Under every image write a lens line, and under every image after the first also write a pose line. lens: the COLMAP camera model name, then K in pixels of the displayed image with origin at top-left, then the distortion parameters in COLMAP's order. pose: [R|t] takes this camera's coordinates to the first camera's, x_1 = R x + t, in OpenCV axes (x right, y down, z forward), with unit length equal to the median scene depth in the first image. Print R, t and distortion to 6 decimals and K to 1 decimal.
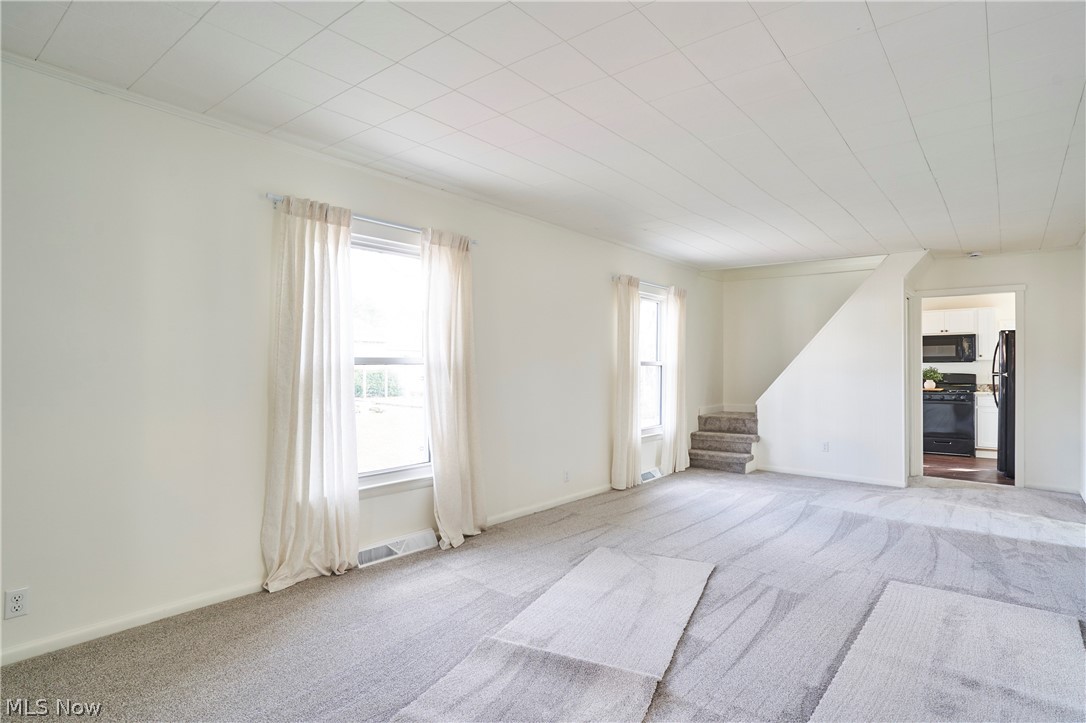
lens RADIAL K [[584.8, 0, 543.4], [0, 584.8, 366.3], [0, 0, 1]] dist [-0.031605, 0.003110]
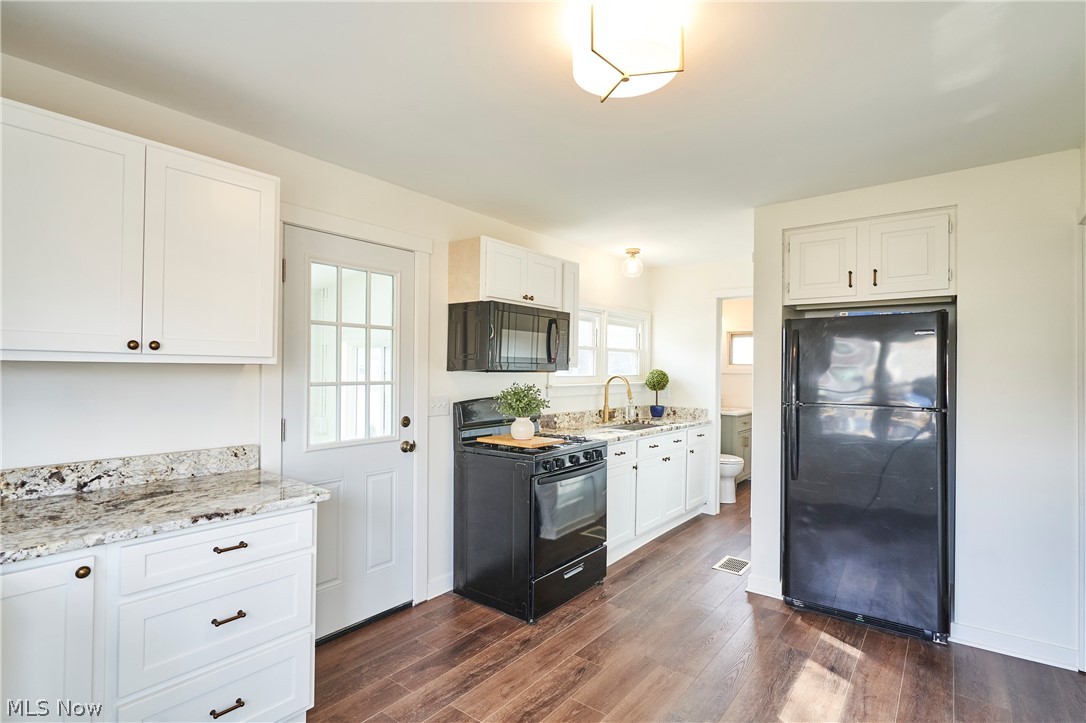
lens RADIAL K [[523.3, 0, 539.8], [0, 523.3, 366.1], [0, 0, 1]] dist [-0.020968, -0.000837]
pose [[-0.024383, 0.009467, 0.999658, 0.308667], [-0.015543, 0.999831, -0.009848, -0.007297], [-0.999582, -0.015778, -0.024231, 1.008760]]
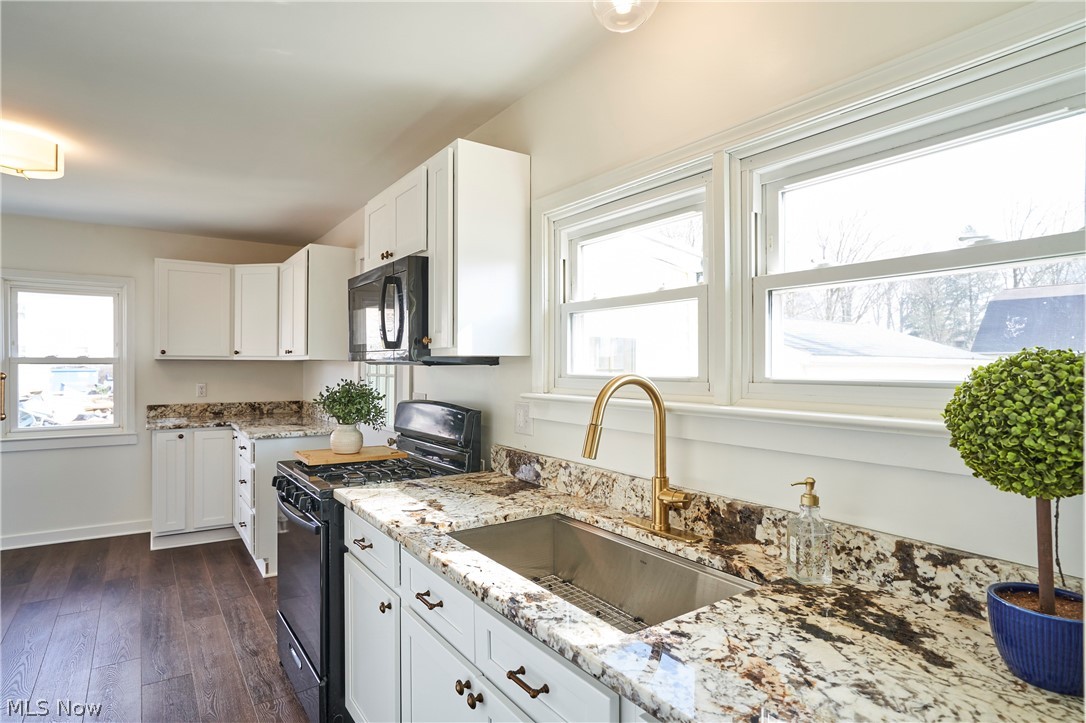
lens RADIAL K [[576.2, 0, 539.4], [0, 576.2, 366.7], [0, 0, 1]] dist [-0.026701, 0.000904]
pose [[0.965727, 0.009128, -0.259399, 0.853957], [-0.006717, 0.999926, 0.010178, -0.009042], [0.259472, -0.008087, 0.965717, 0.744353]]
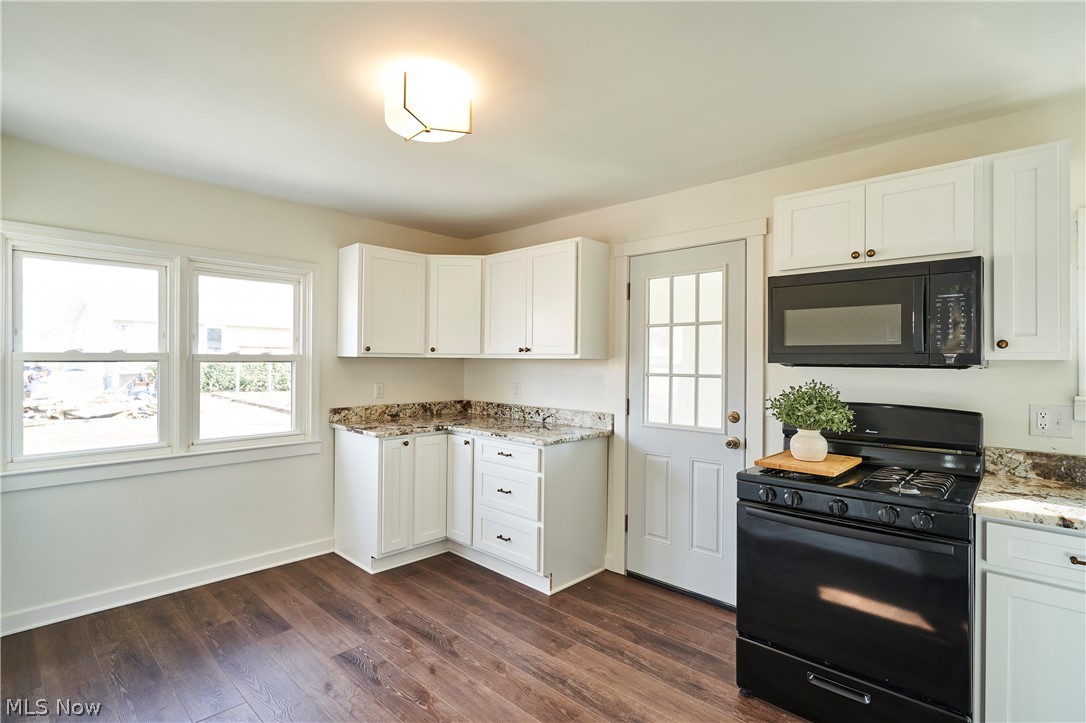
lens RADIAL K [[523.3, 0, 542.1], [0, 523.3, 357.8], [0, 0, 1]] dist [-0.020968, -0.000837]
pose [[0.997661, 0.011376, -0.067401, 0.560525], [-0.011267, 0.999935, 0.001985, -0.009892], [0.067419, -0.001221, 0.997724, 0.742660]]
